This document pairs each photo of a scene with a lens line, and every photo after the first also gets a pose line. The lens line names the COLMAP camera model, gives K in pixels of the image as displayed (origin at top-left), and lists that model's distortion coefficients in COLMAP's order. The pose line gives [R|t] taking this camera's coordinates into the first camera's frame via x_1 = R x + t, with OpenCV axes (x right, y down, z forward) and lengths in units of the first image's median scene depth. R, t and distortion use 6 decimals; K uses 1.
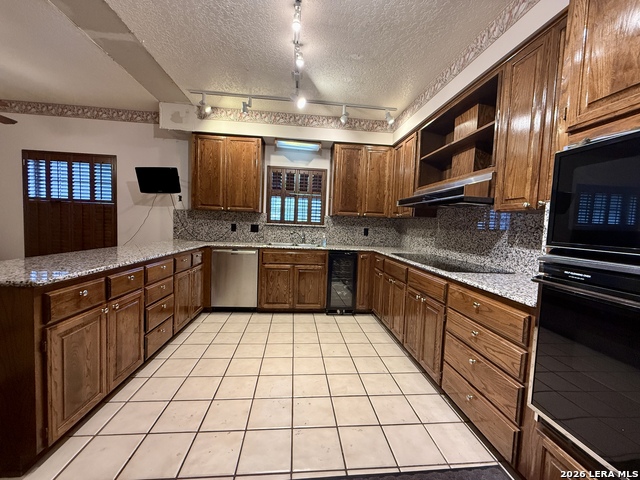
lens RADIAL K [[225.9, 0, 321.2], [0, 225.9, 234.5], [0, 0, 1]] dist [0.000007, -0.000029]
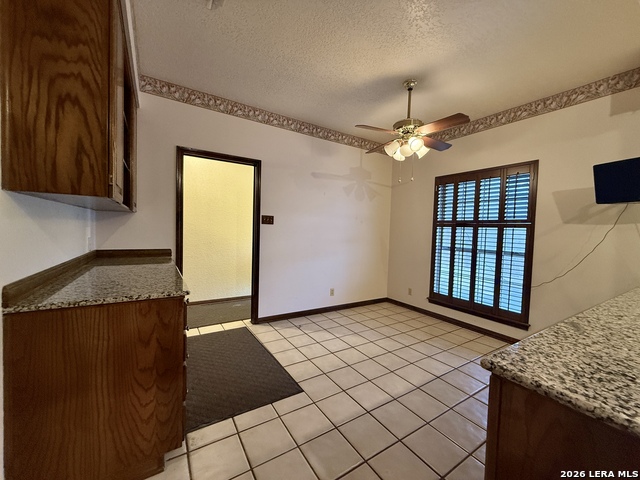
lens RADIAL K [[255.5, 0, 317.9], [0, 255.5, 239.4], [0, 0, 1]] dist [0.008372, -0.000025]
pose [[0.477227, 0.005171, -0.878765, -0.510963], [-0.056957, 0.998062, -0.025058, -0.019274], [0.876933, 0.062010, 0.476596, -0.046491]]
